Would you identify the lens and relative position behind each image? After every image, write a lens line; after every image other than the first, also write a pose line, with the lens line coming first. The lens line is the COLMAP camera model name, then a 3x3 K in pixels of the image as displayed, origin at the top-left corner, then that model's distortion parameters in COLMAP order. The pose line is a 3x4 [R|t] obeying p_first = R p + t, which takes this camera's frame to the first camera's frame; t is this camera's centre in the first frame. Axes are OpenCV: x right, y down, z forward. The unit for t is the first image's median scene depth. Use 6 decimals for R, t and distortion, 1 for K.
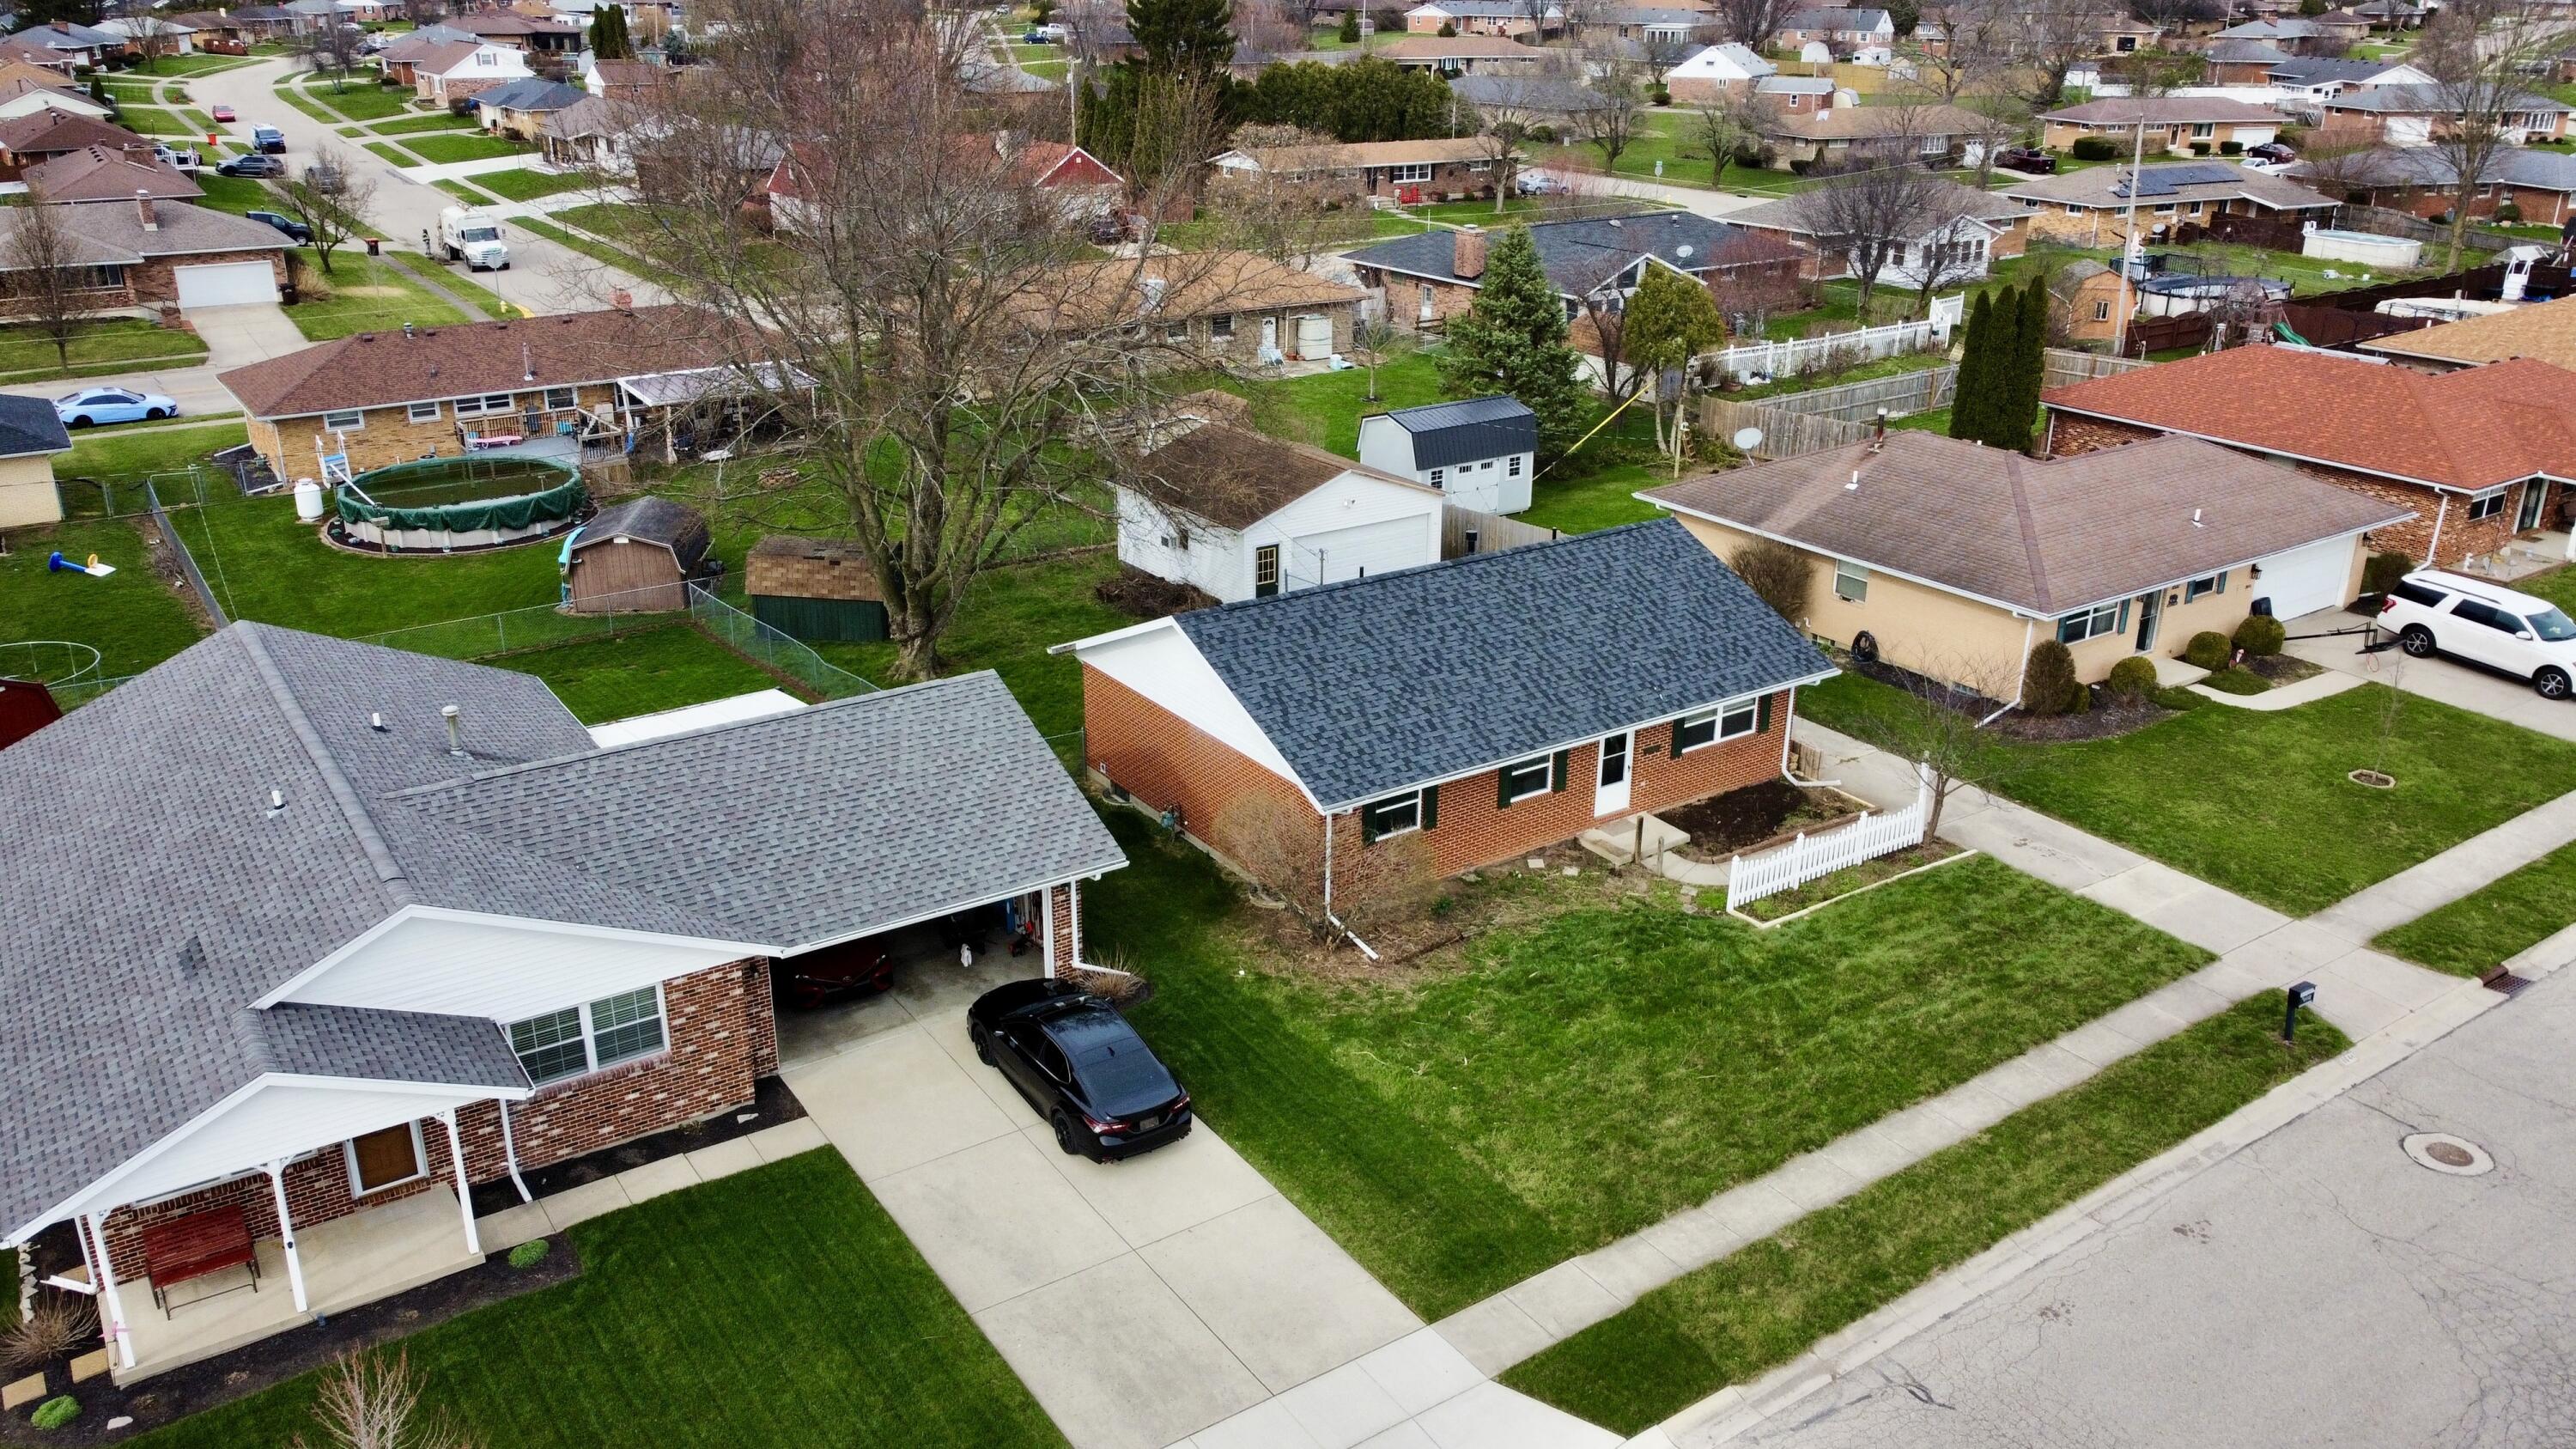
lens RADIAL K [[1924.3, 0, 1288.0], [0, 1924.3, 724.5], [0, 0, 1]] dist [0.000345, -0.003424]
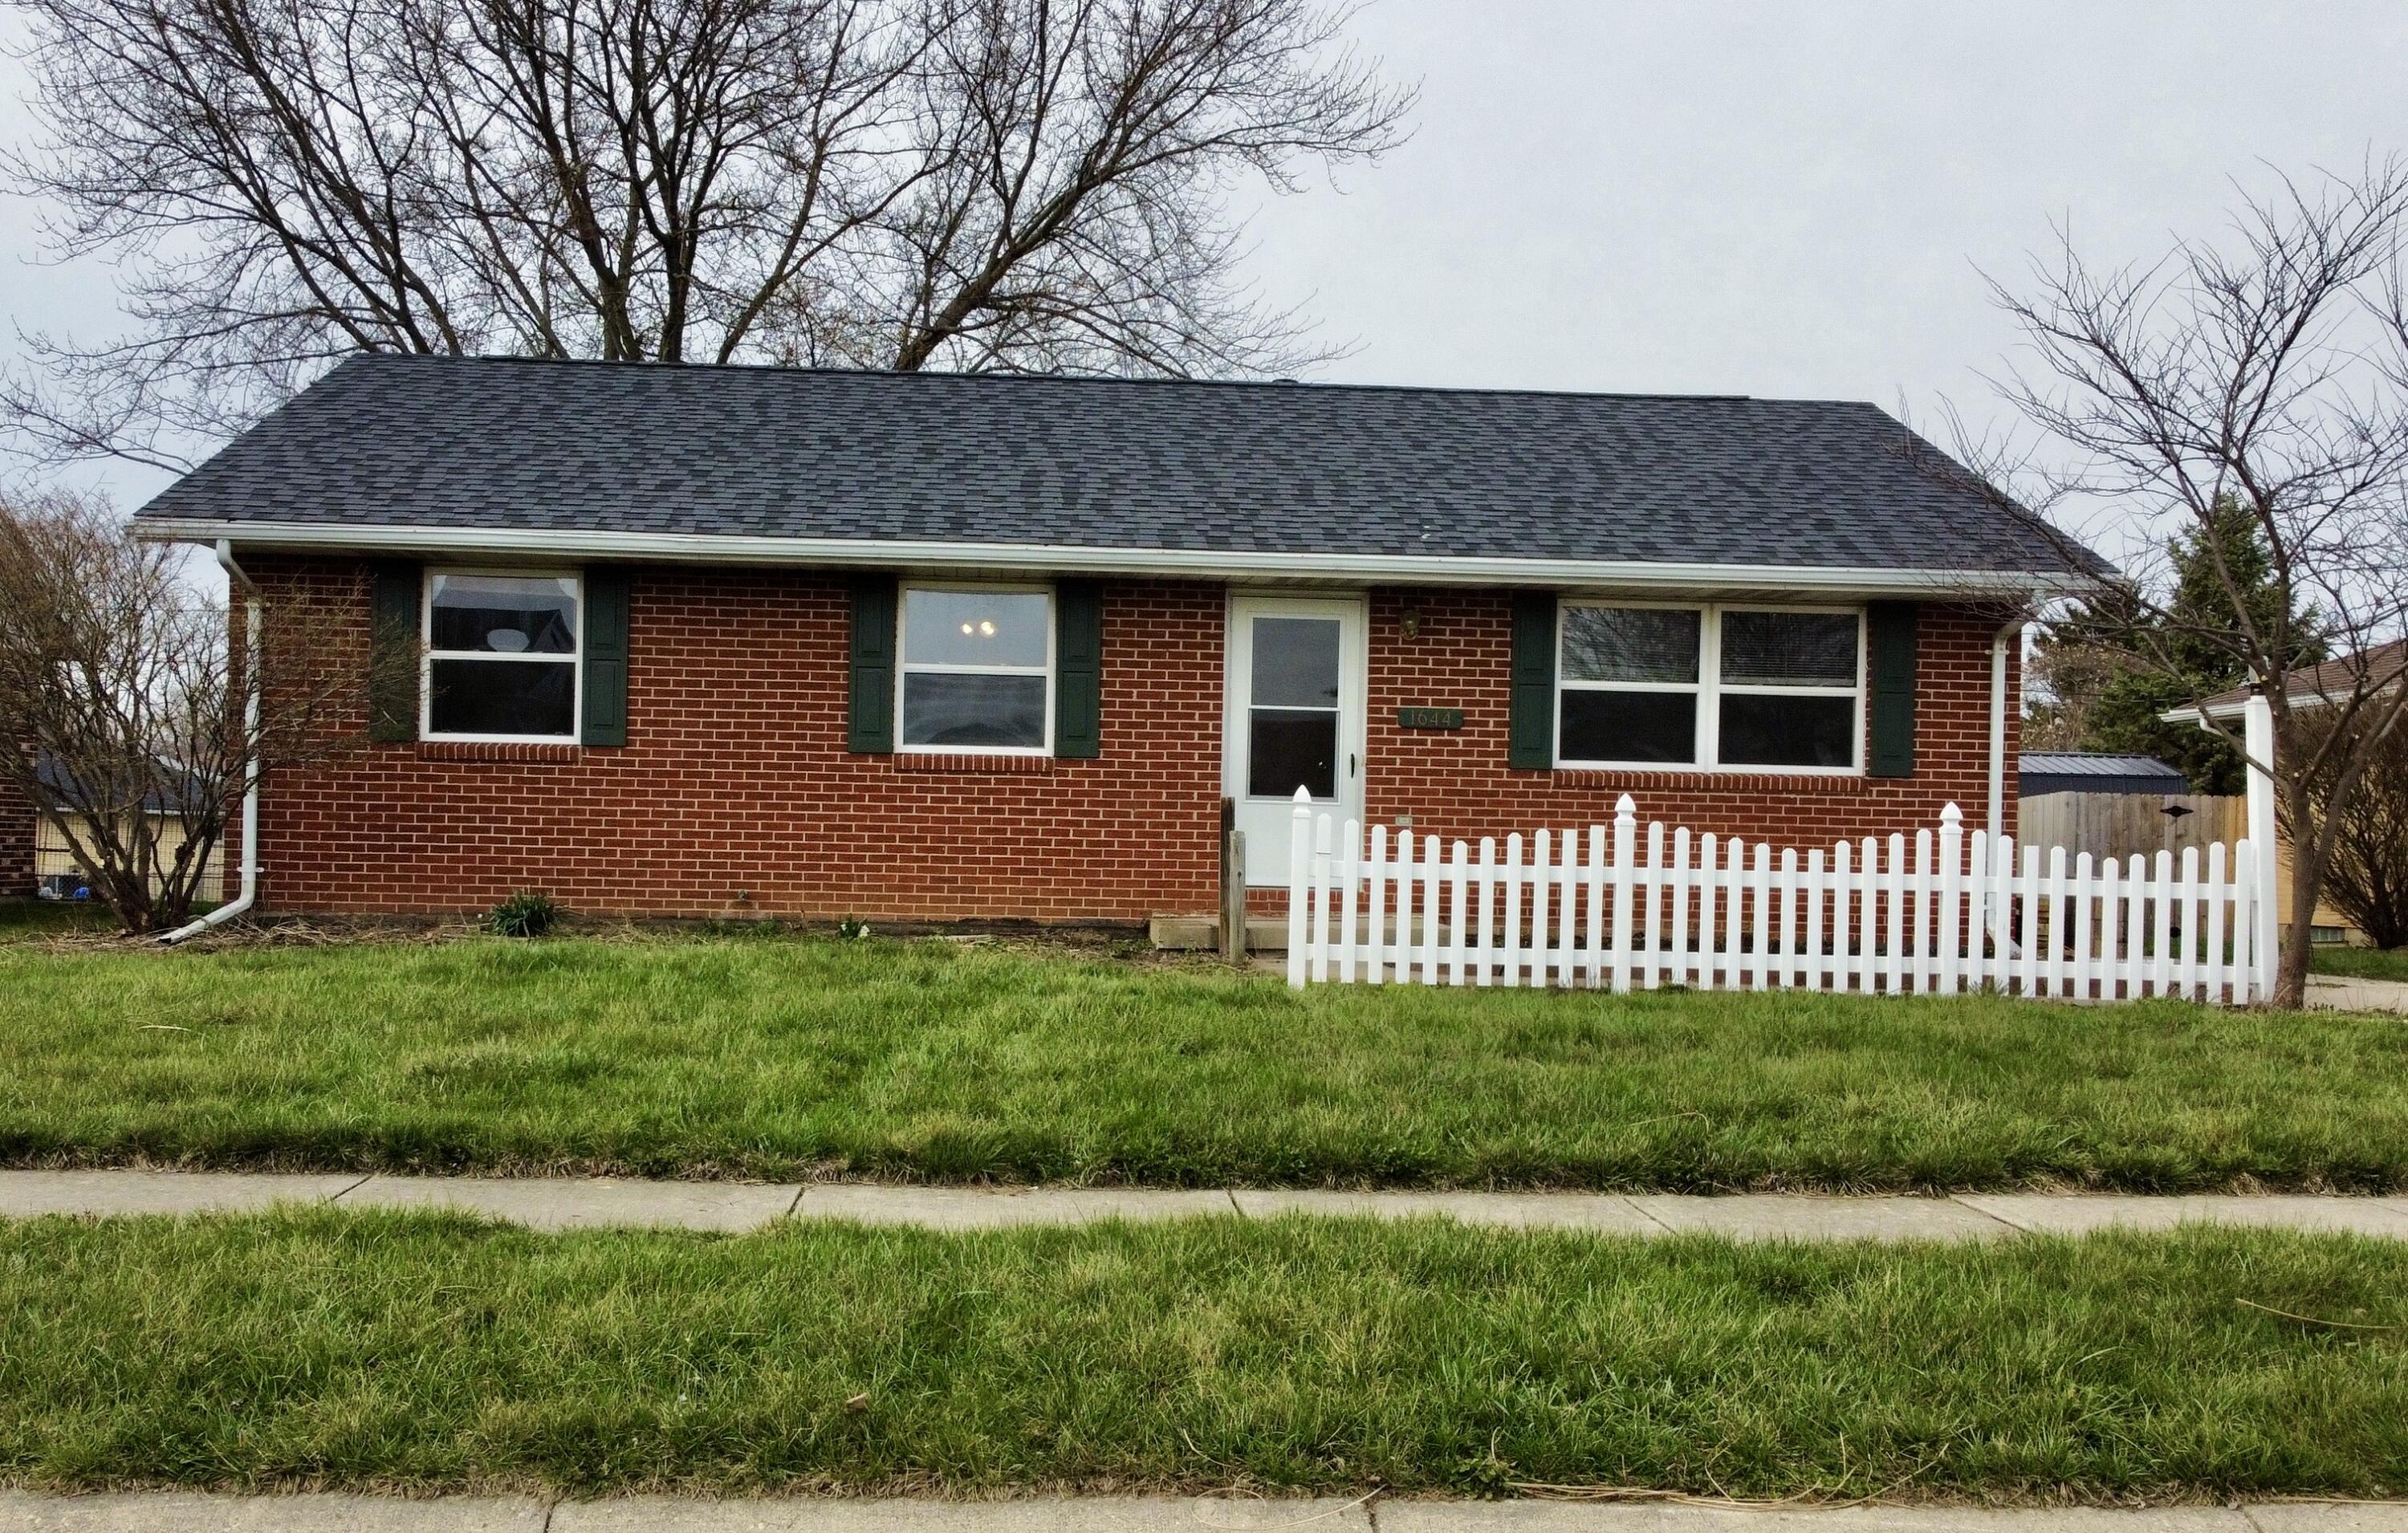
lens RADIAL K [[2326.3, 0, 1204.0], [0, 2326.3, 766.5], [0, 0, 1]] dist [0.010008, 0.004133]
pose [[0.856613, -0.008989, -0.515881, 0.409129], [-0.203246, 0.913127, -0.353398, 0.195019], [0.474241, 0.407577, 0.780370, 0.733706]]
